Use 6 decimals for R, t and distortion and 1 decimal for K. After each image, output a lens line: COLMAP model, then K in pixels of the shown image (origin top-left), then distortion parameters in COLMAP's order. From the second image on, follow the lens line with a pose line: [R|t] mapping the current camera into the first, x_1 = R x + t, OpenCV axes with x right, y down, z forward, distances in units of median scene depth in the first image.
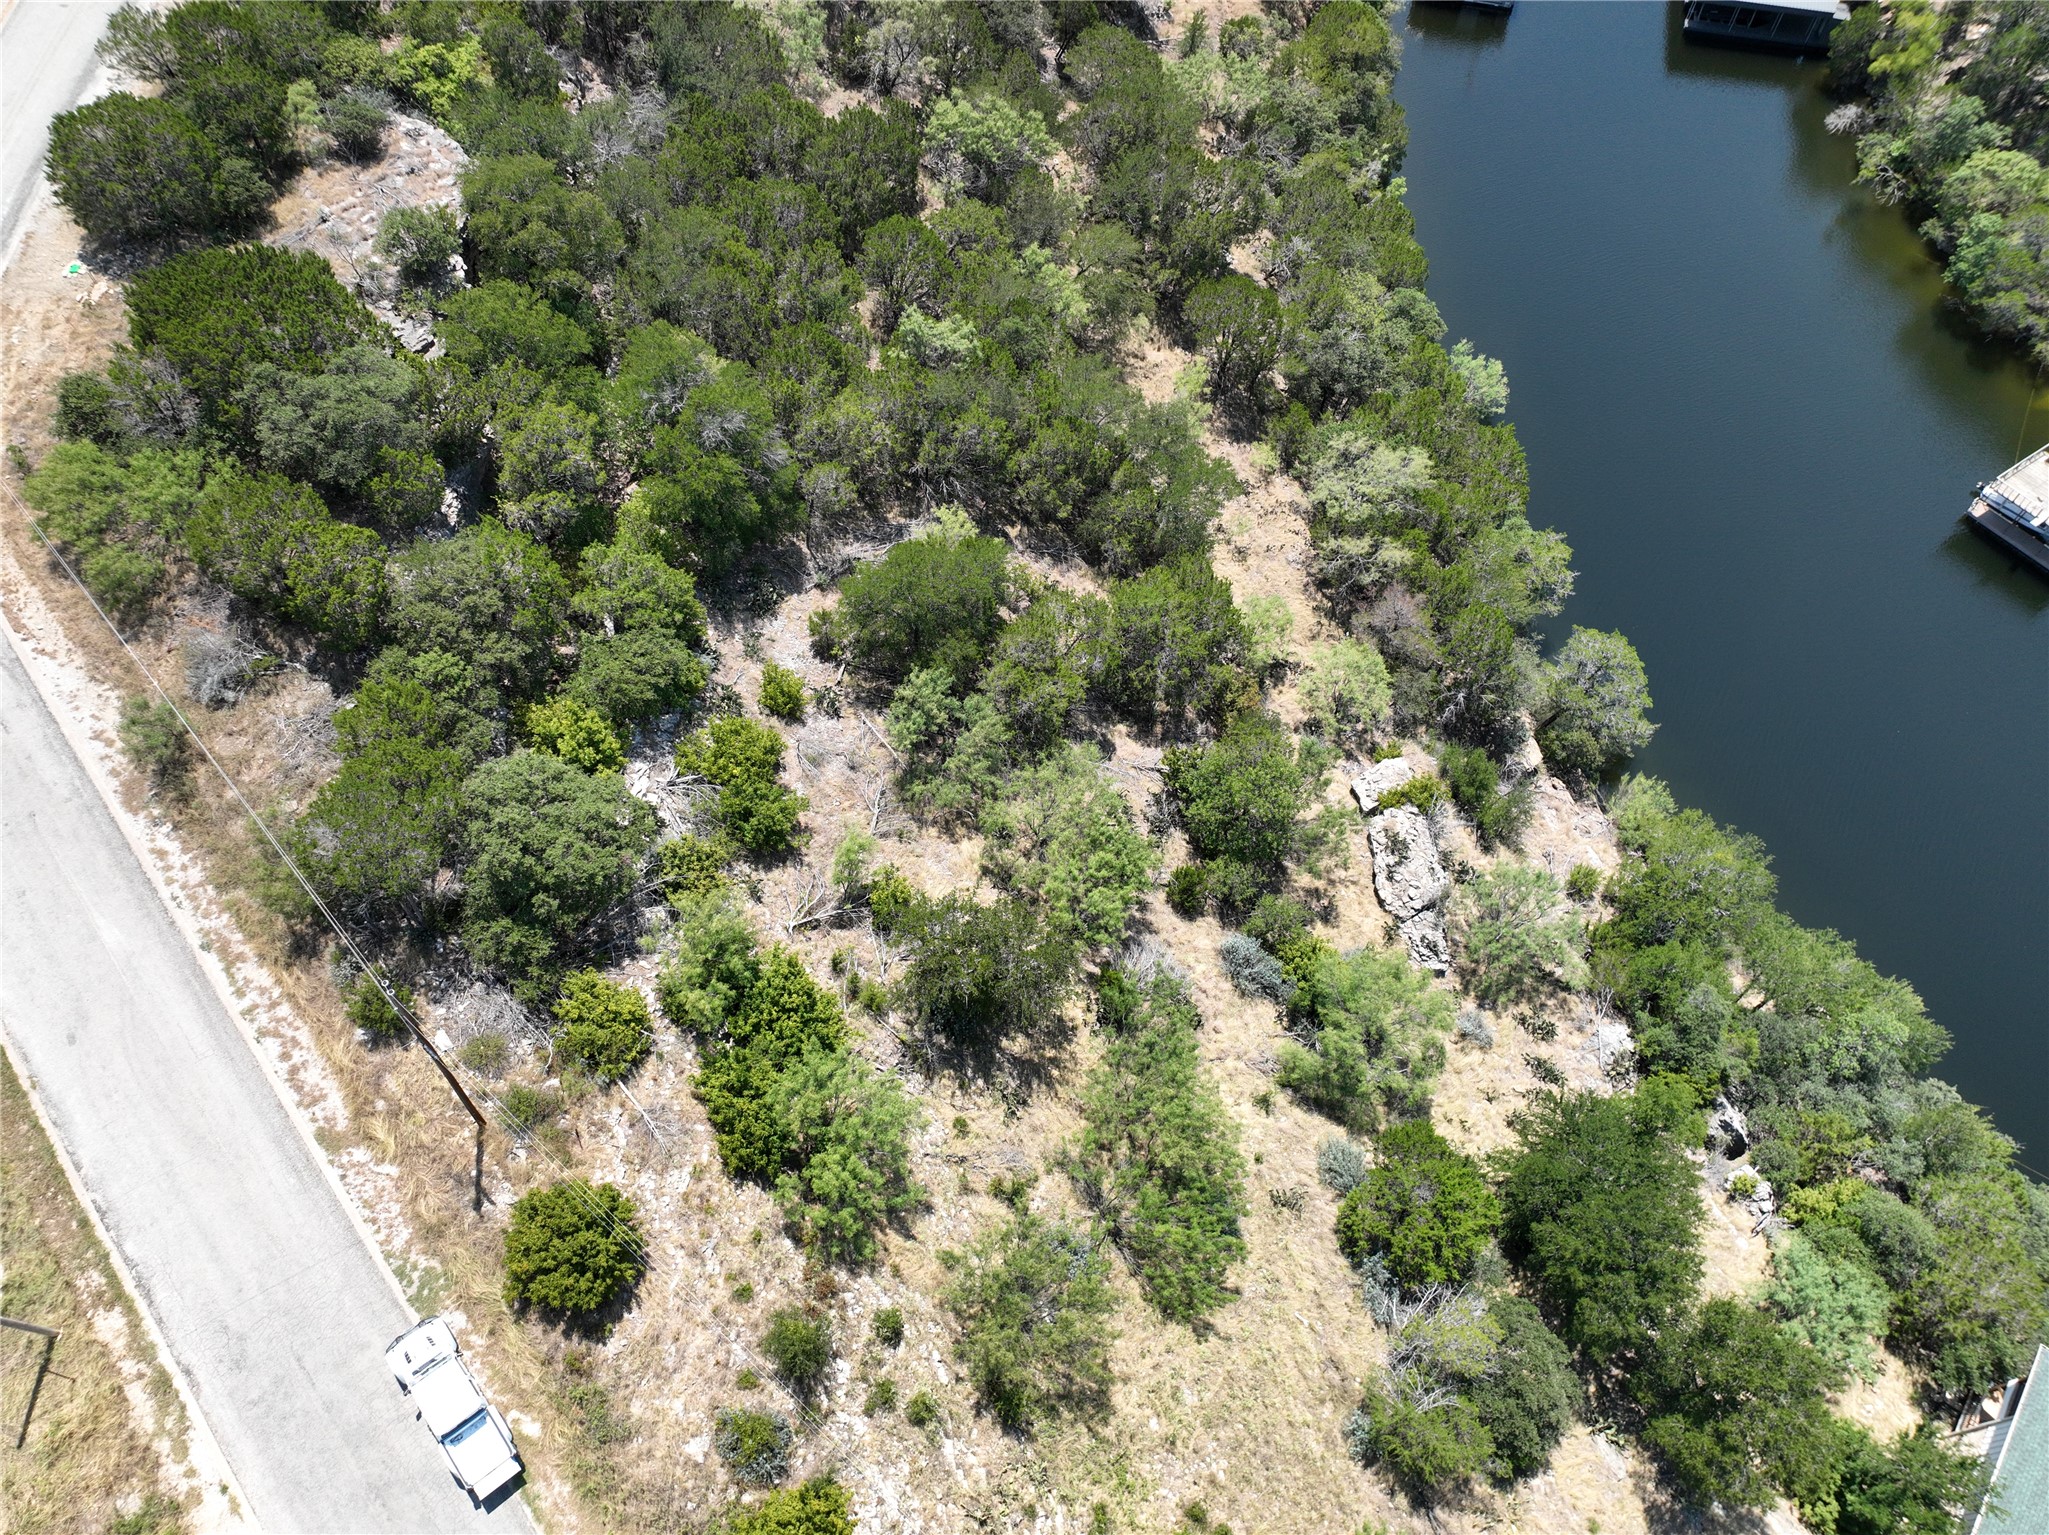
lens RADIAL K [[1431.9, 0, 1024.2], [0, 1431.9, 775.0], [0, 0, 1]] dist [-0.002588, 0.022770]
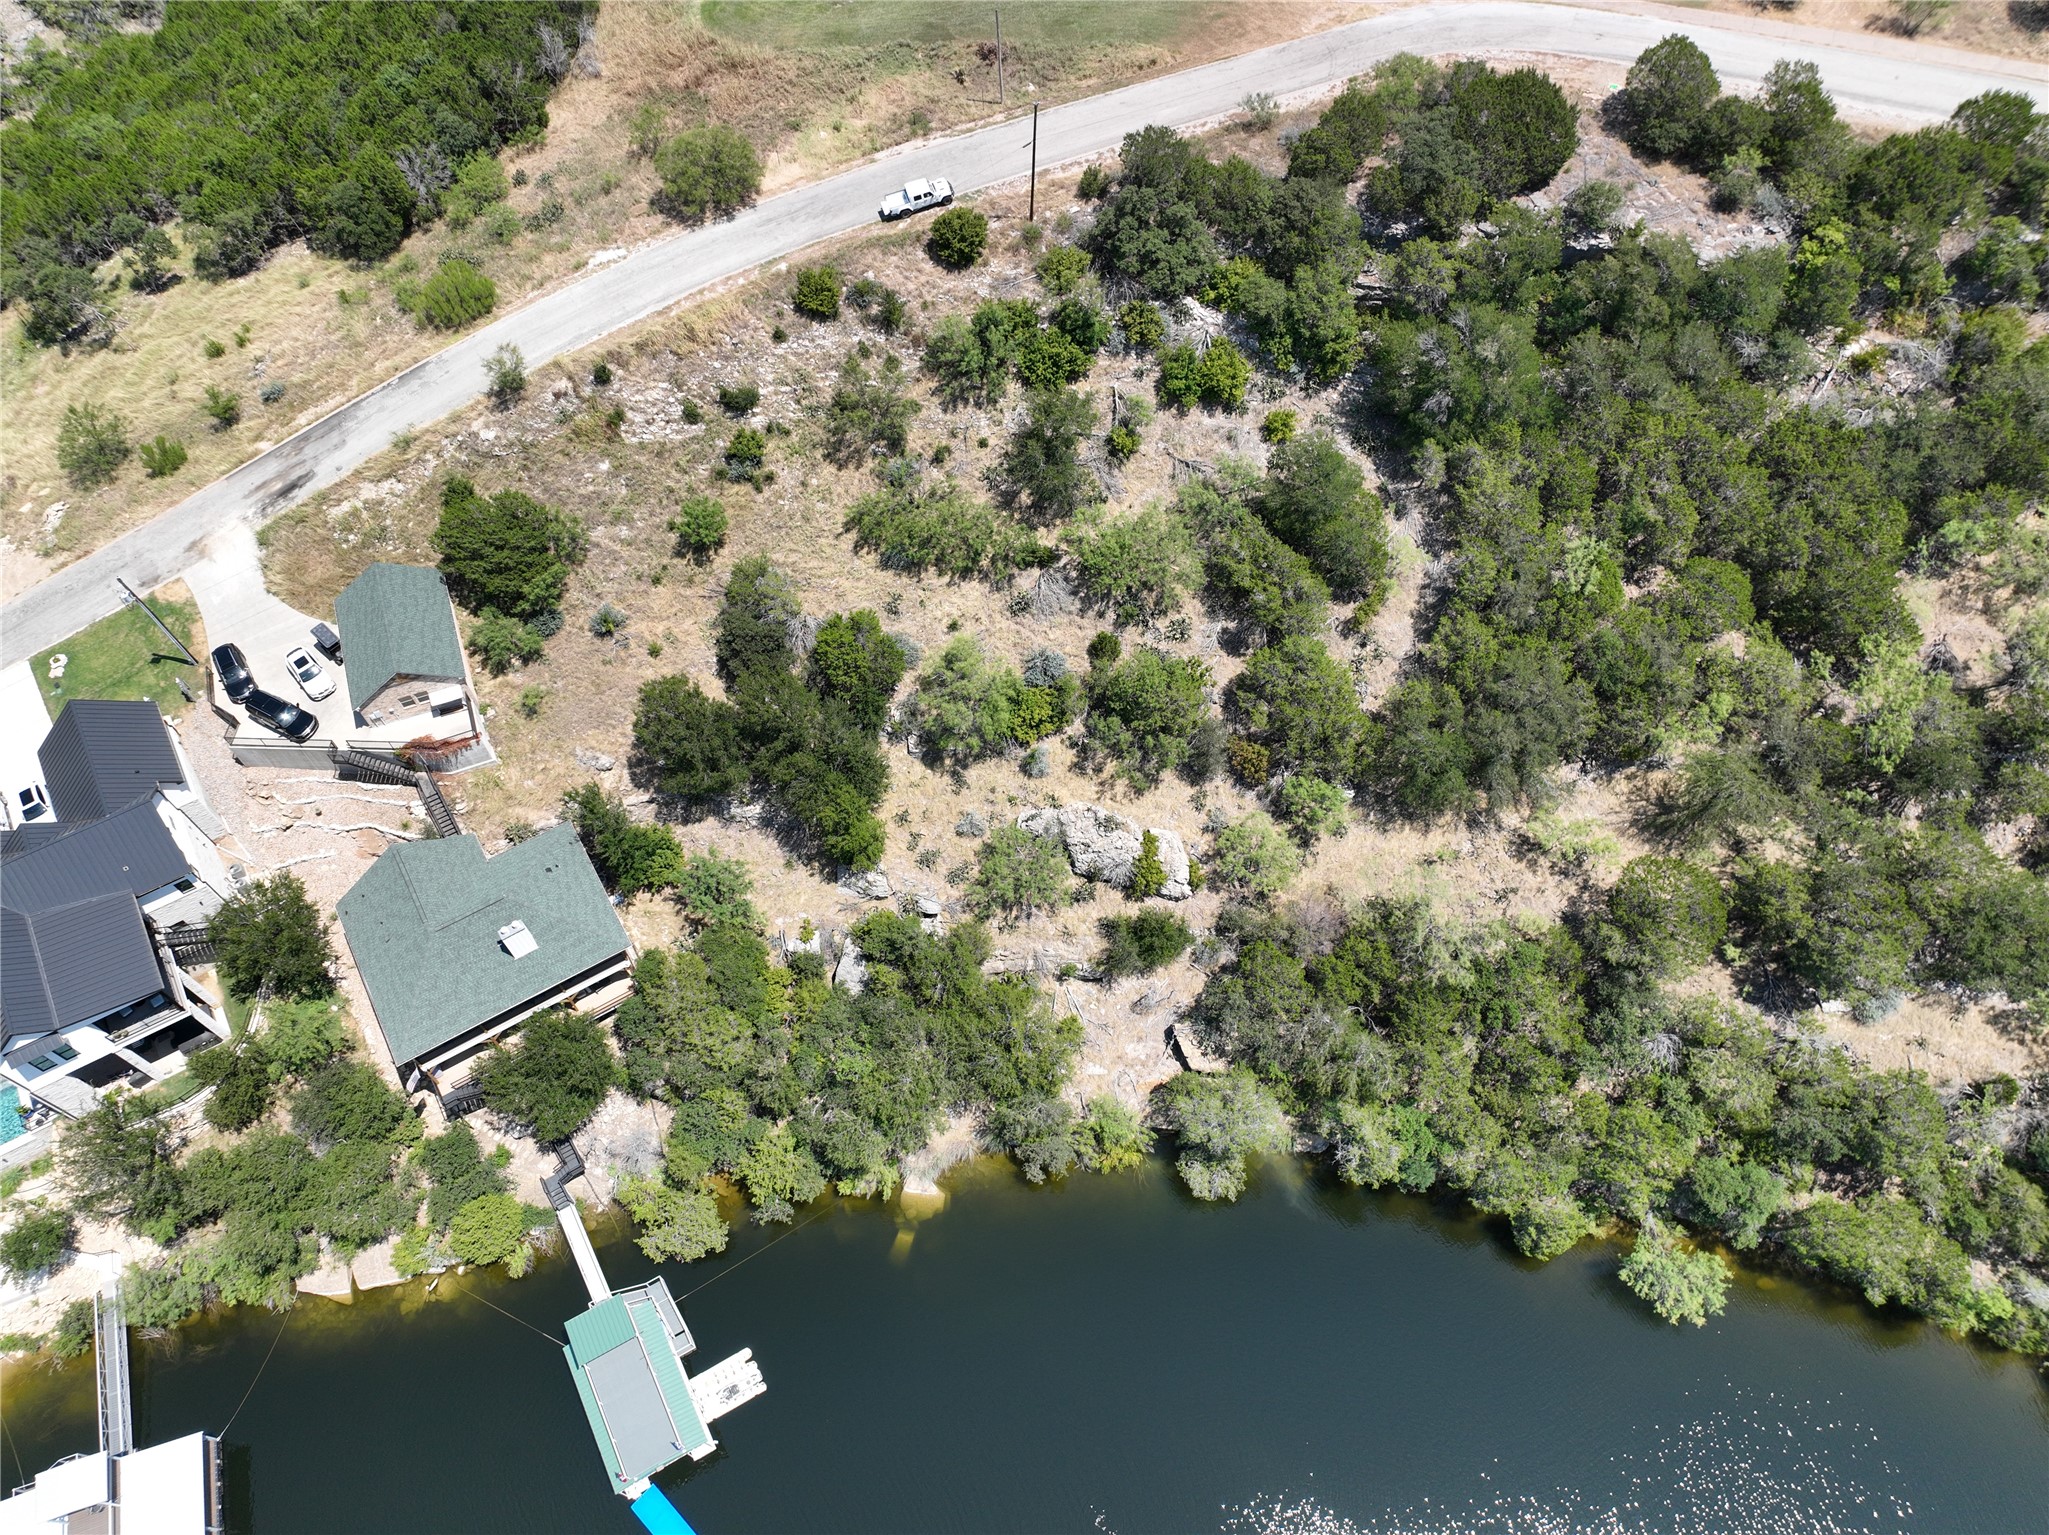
lens RADIAL K [[1445.4, 0, 1024.5], [0, 1445.4, 767.5], [0, 0, 1]] dist [0.002656, 0.004022]
pose [[-0.365216, 0.791284, -0.490395, 1.142783], [-0.785639, 0.020605, 0.618342, -0.914054], [0.499389, 0.611101, 0.614138, 0.109178]]
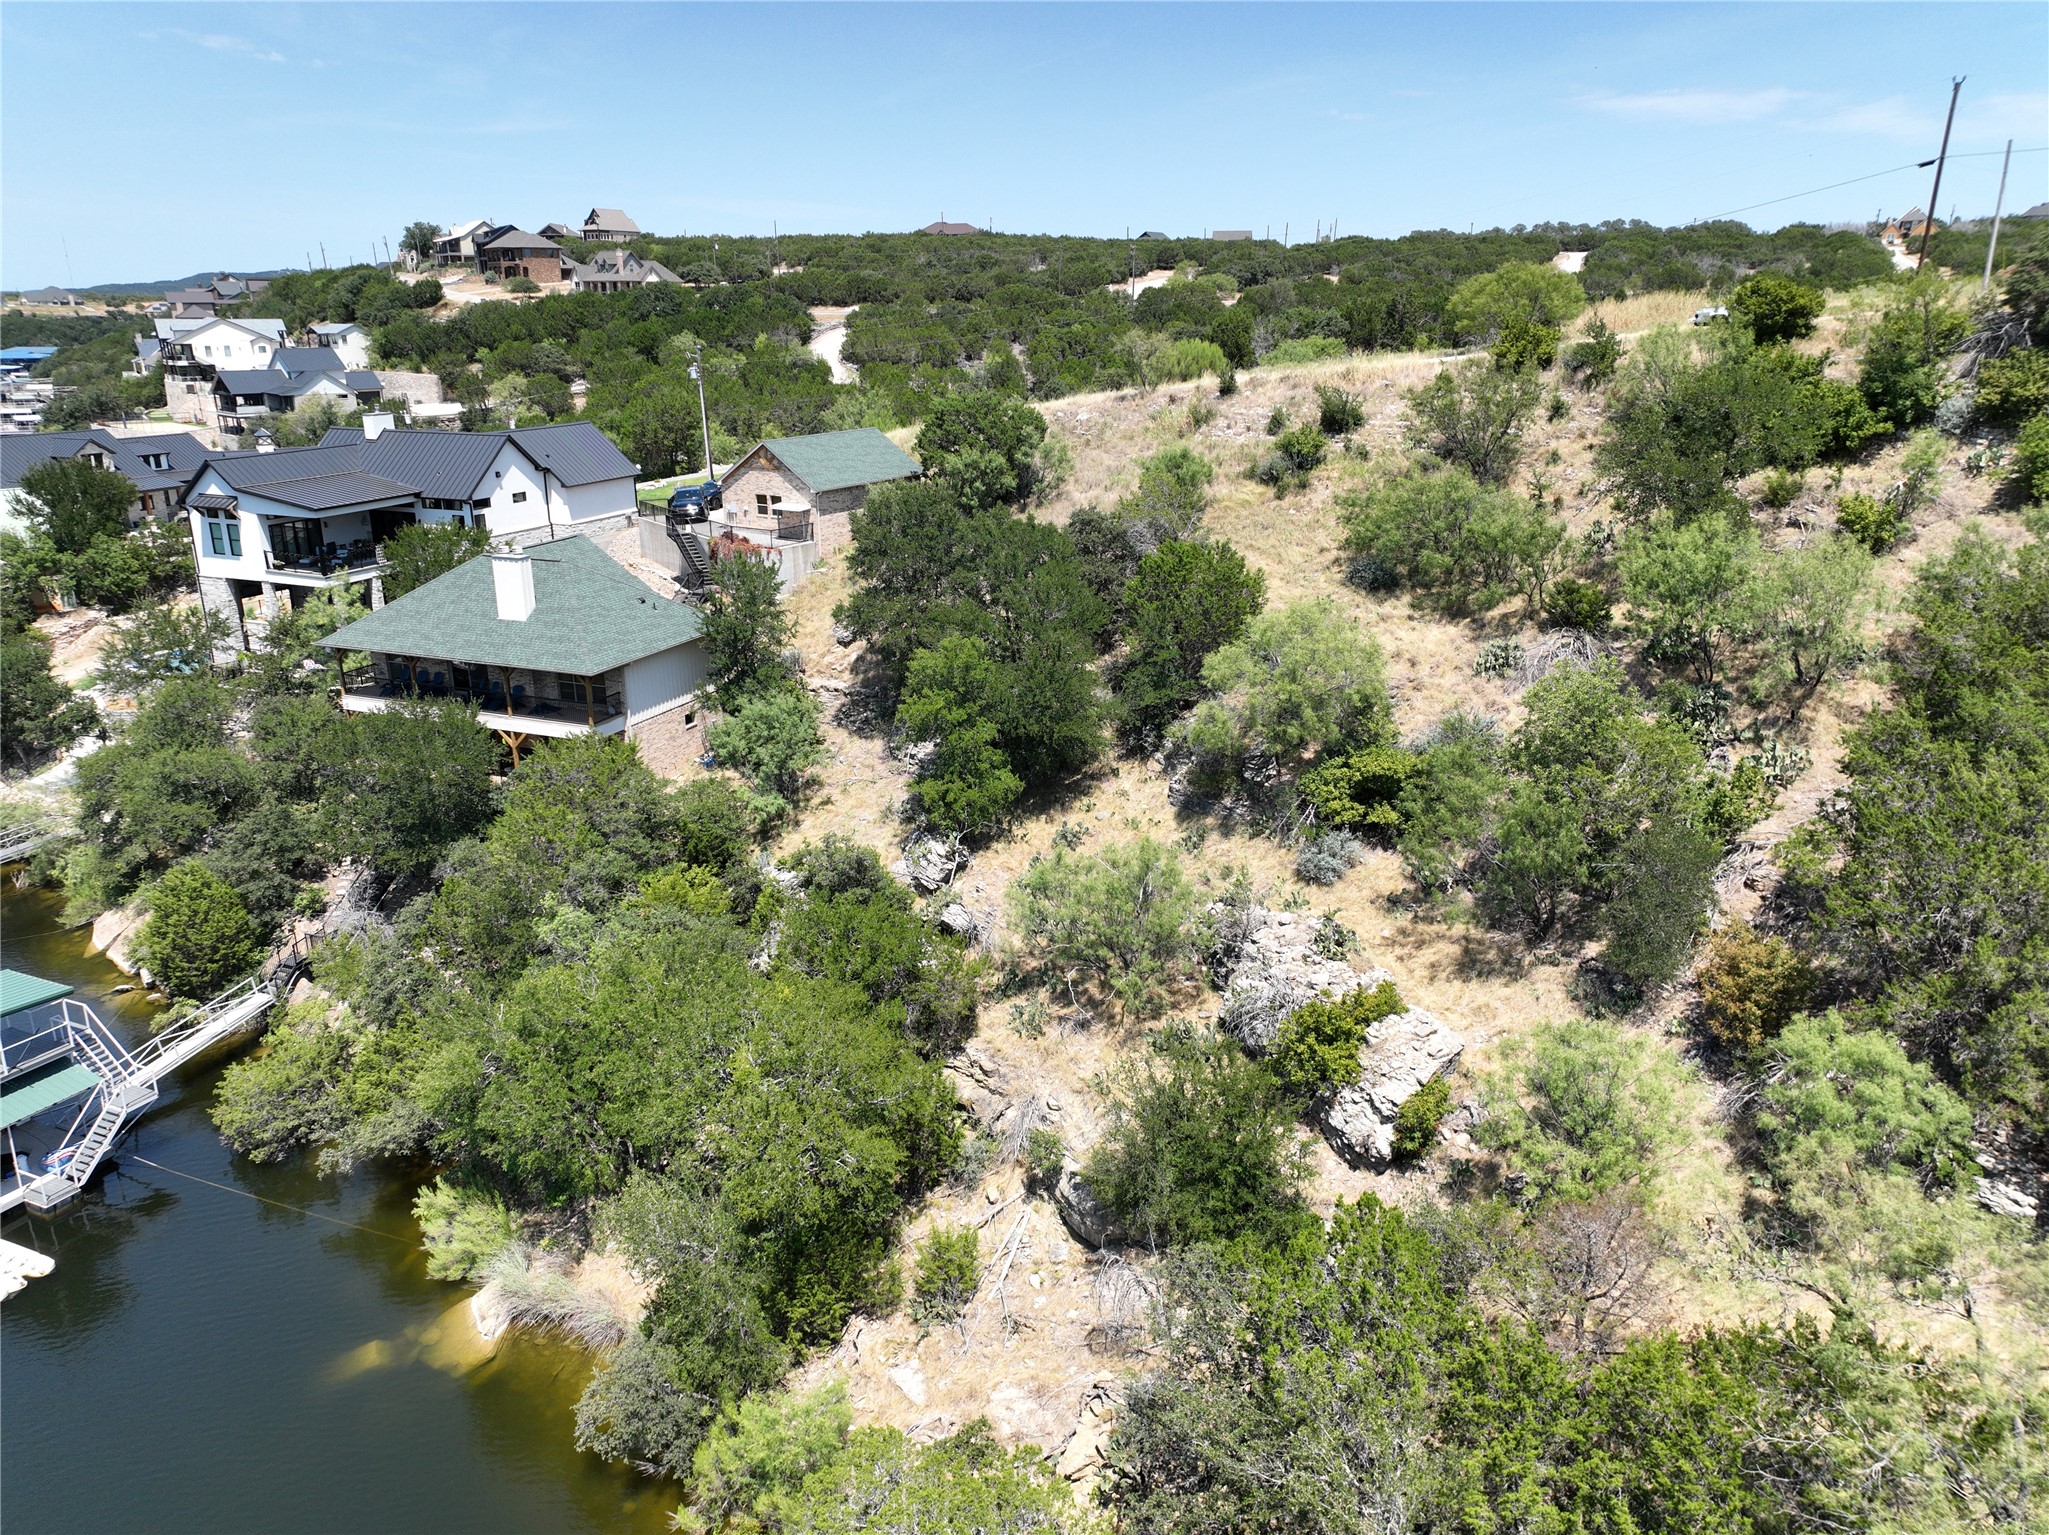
lens RADIAL K [[1433.3, 0, 1026.7], [0, 1433.3, 764.3], [0, 0, 1]] dist [-0.007694, 0.026635]
pose [[-0.965368, 0.082436, -0.247526, 0.646523], [-0.220689, 0.247988, 0.943291, -0.608581], [0.139144, 0.965249, -0.221207, 1.295842]]
